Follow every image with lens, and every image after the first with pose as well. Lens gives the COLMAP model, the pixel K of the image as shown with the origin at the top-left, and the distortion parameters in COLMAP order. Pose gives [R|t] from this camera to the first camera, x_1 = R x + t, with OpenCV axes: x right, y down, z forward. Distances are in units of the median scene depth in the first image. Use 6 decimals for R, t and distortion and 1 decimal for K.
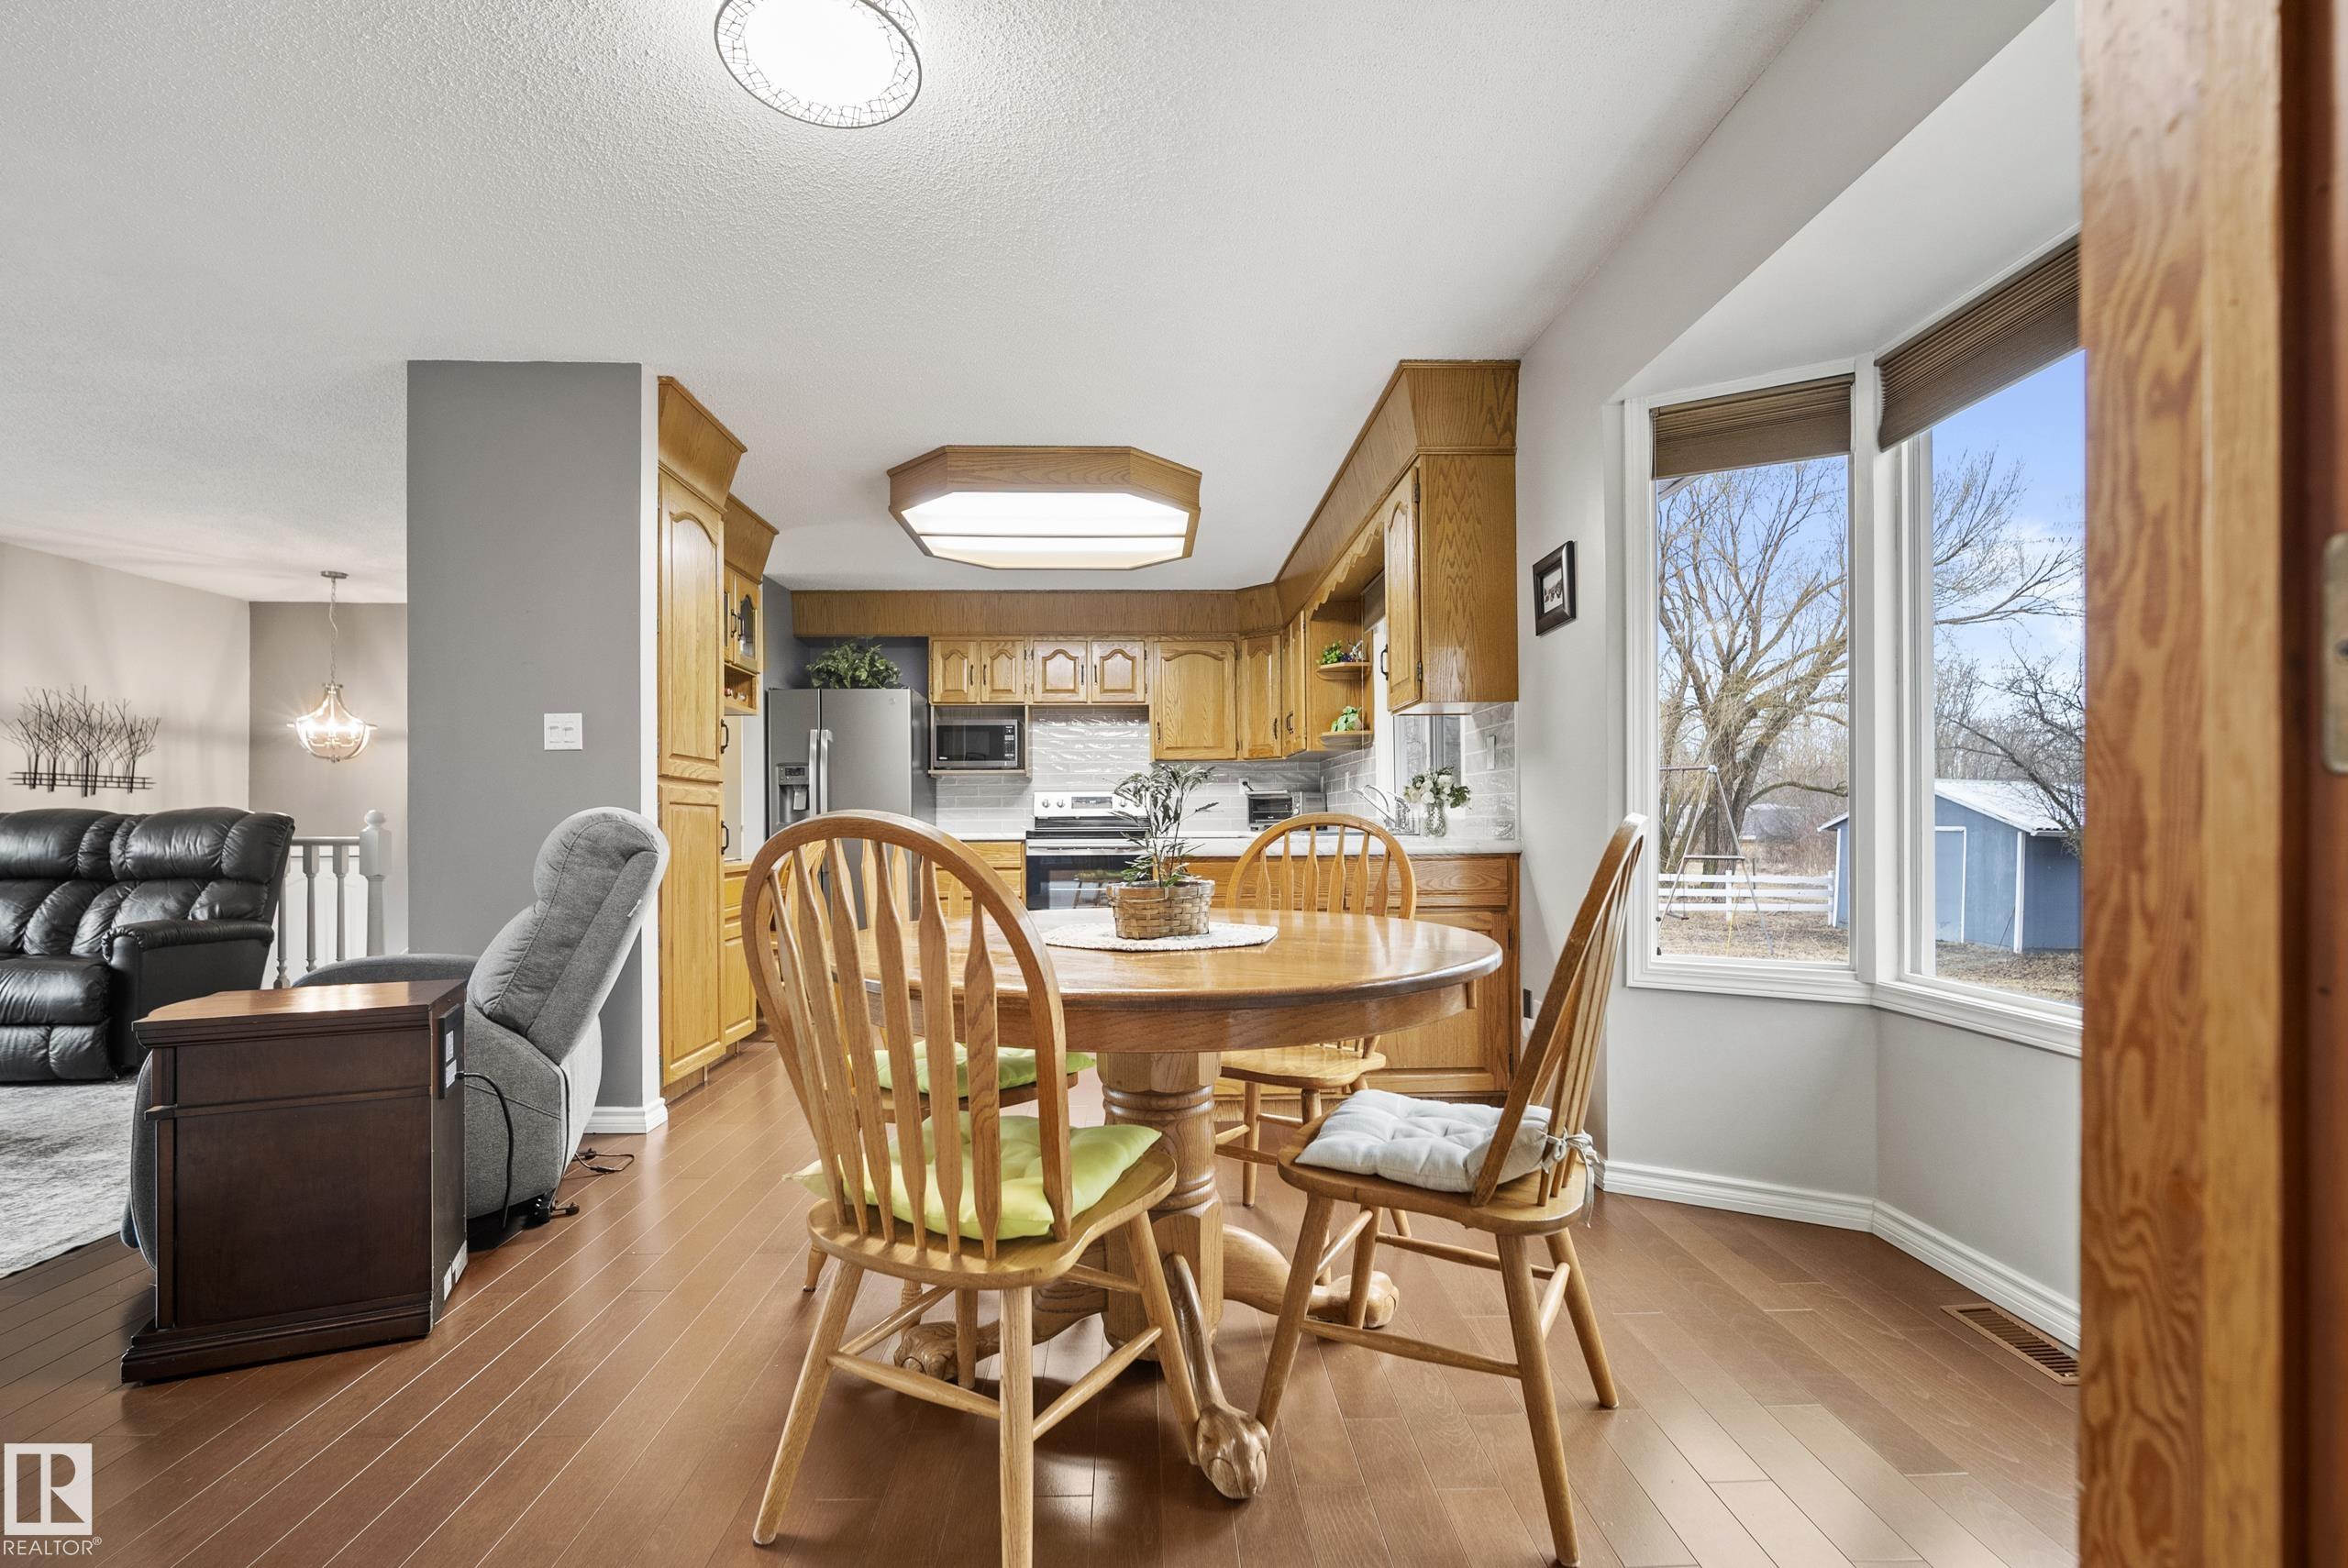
lens RADIAL K [[1036.9, 0, 1164.8], [0, 1036.9, 817.0], [0, 0, 1]] dist [-0.012104, 0.003620]
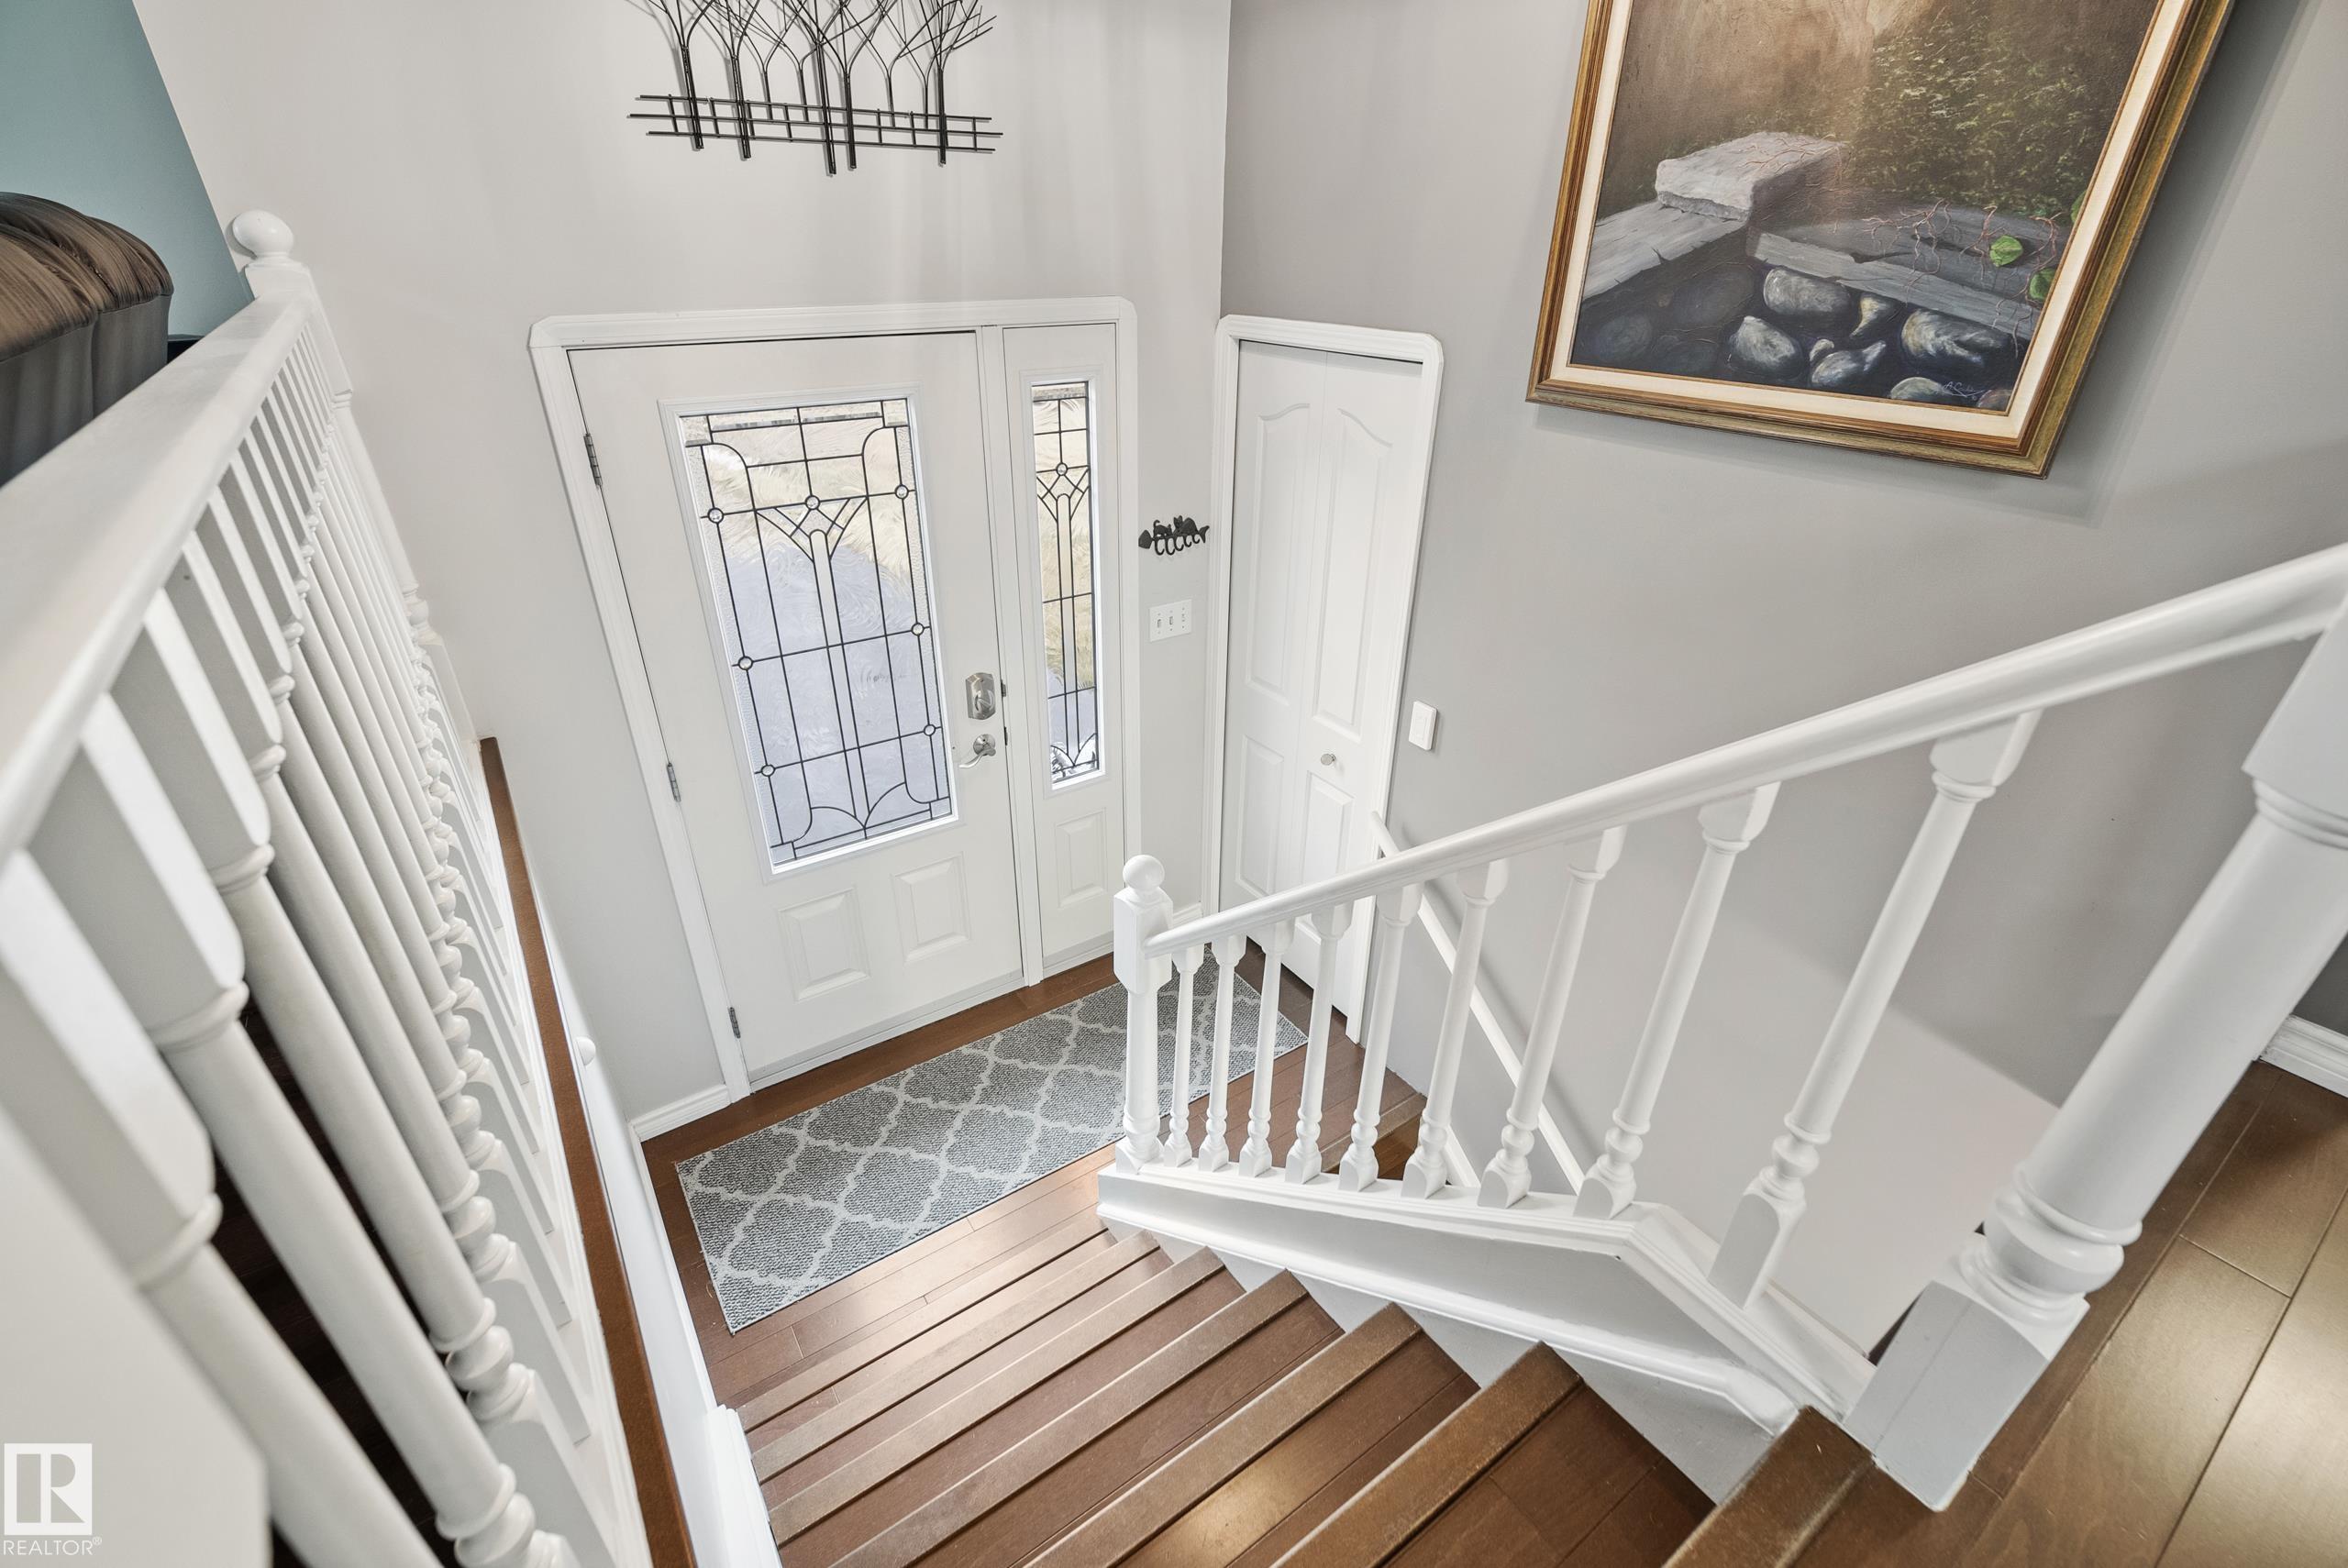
lens RADIAL K [[1036.9, 0, 1193.3], [0, 1036.9, 787.2], [0, 0, 1]] dist [-0.012104, 0.003620]
pose [[0.554340, 0.404371, -0.727455, -0.557709], [-0.009762, 0.877139, 0.480137, -0.004107], [0.832233, -0.259058, 0.490181, 0.808796]]
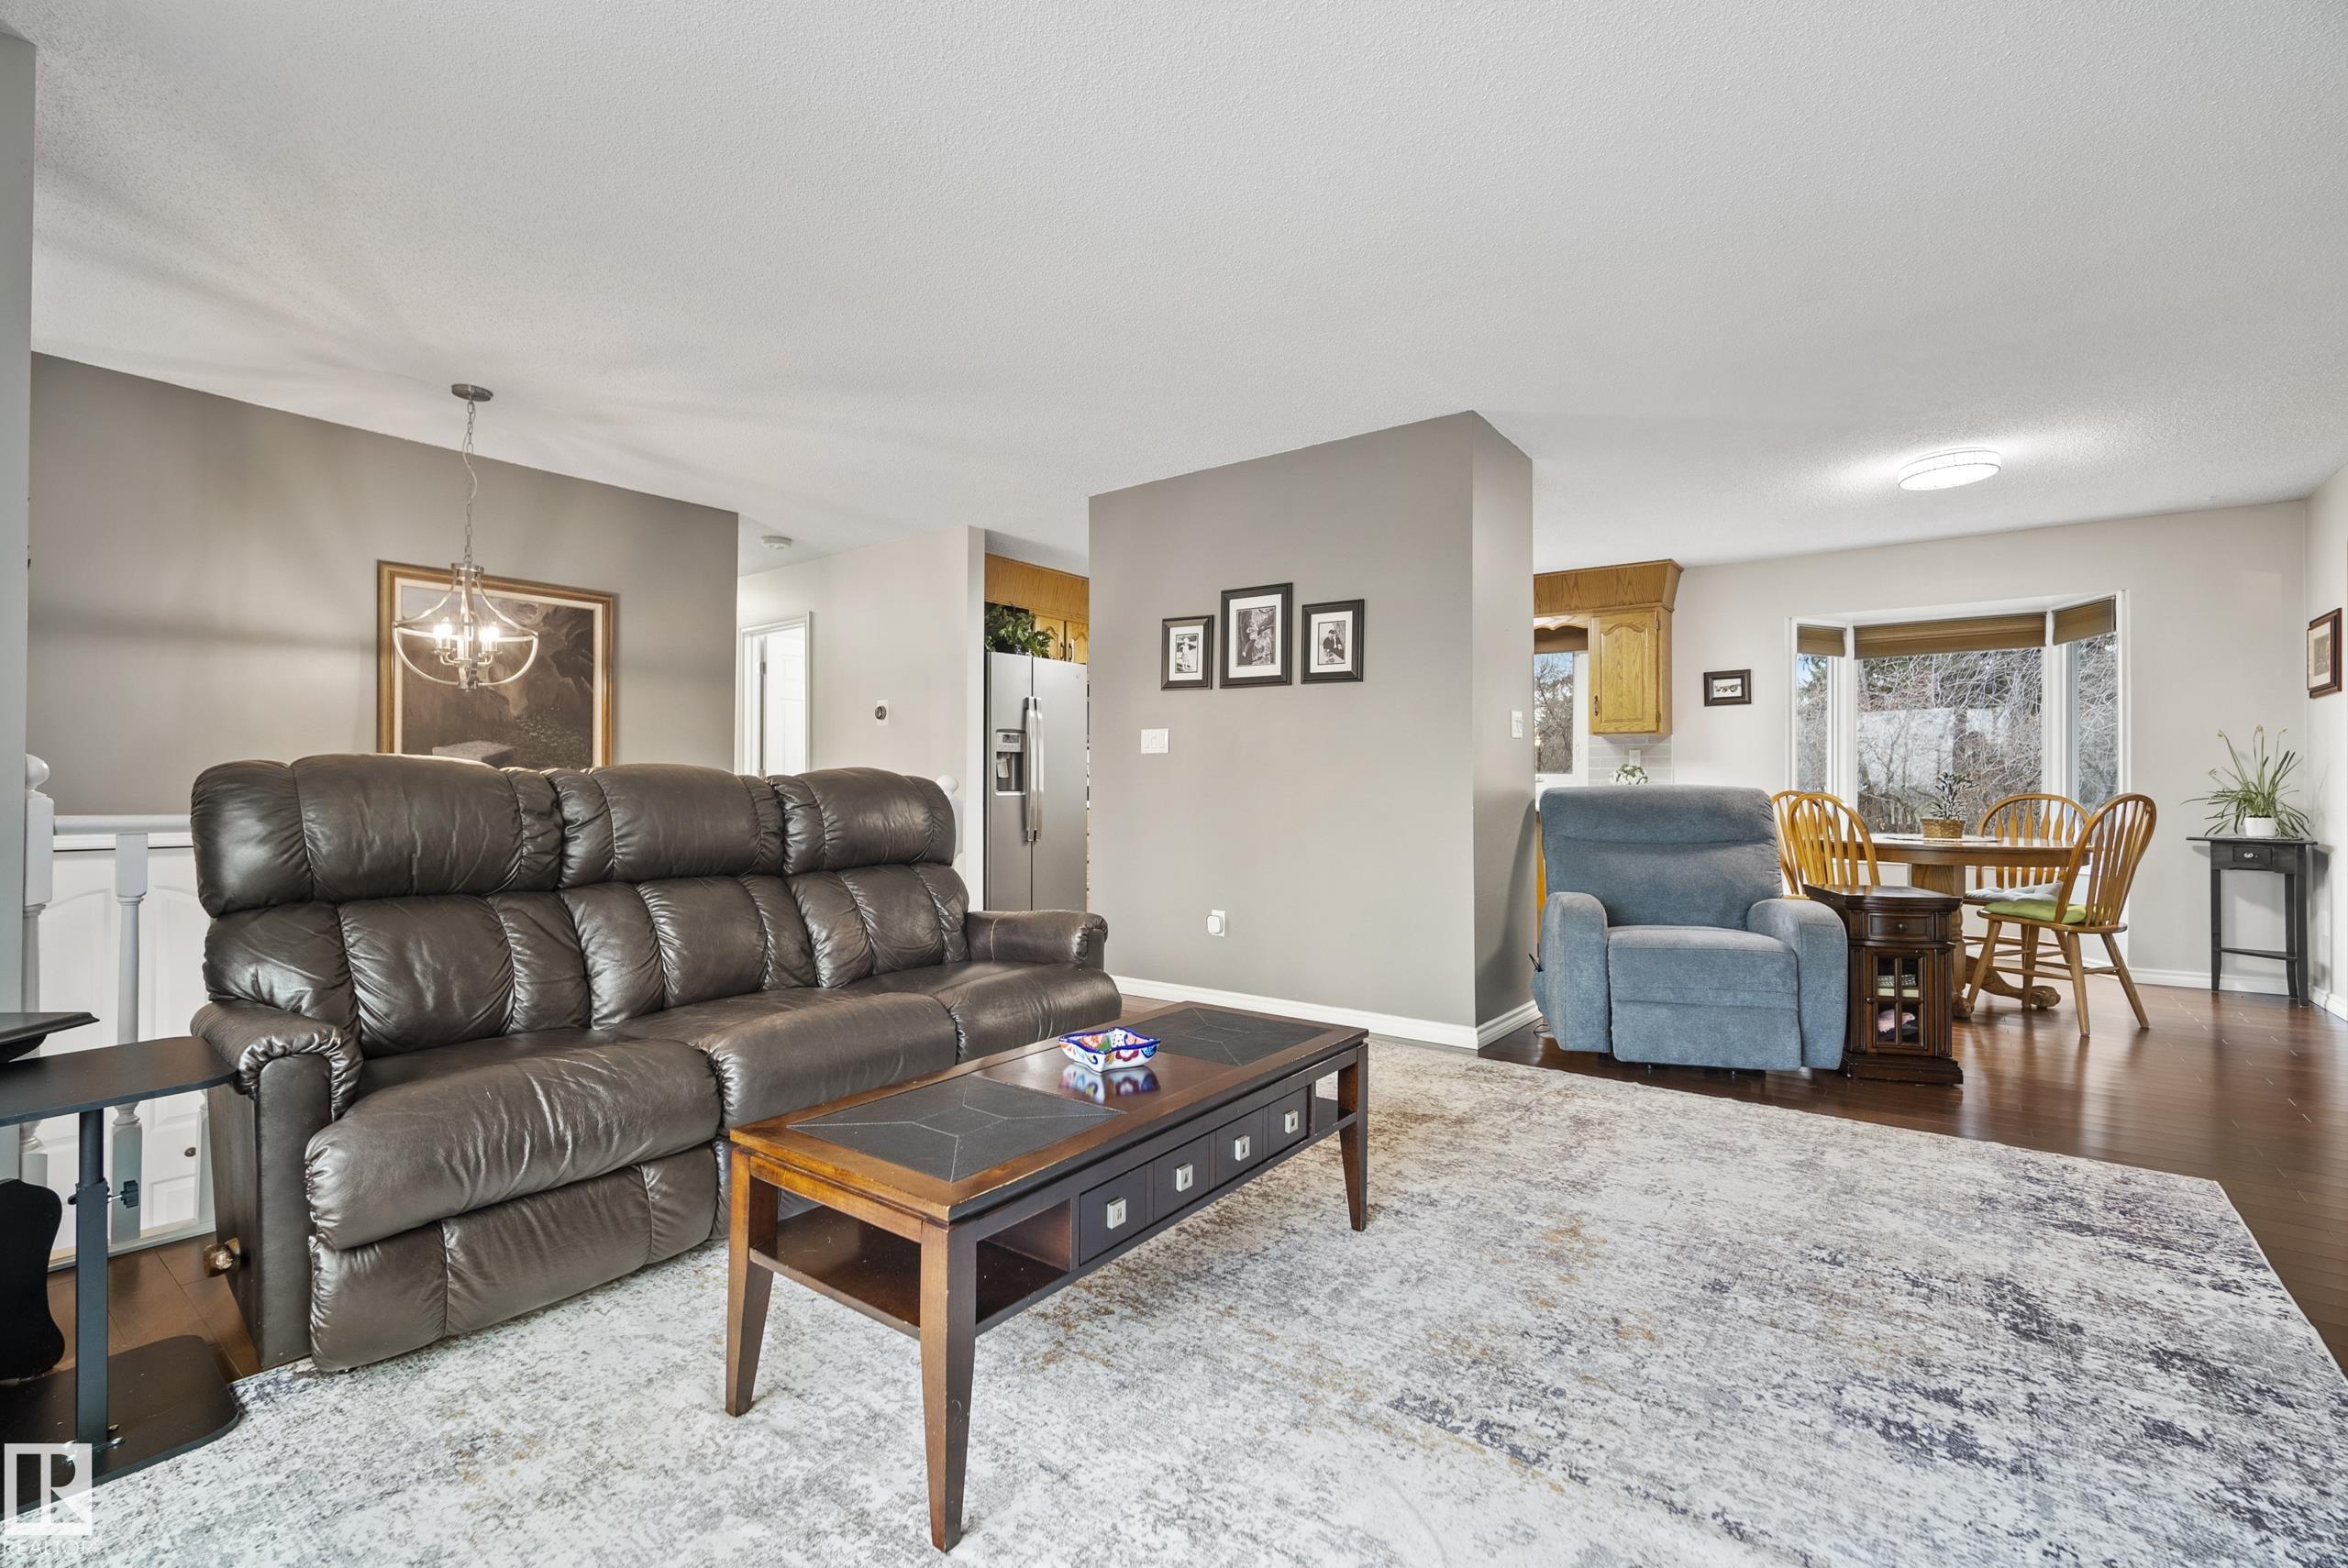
lens RADIAL K [[1036.9, 0, 1164.0], [0, 1036.9, 776.0], [0, 0, 1]] dist [-0.012104, 0.003620]
pose [[0.630341, 0.016813, 0.776136, -1.008837], [-0.009729, 0.999858, -0.013758, 0.003538], [-0.776258, 0.001122, 0.630415, 0.270997]]
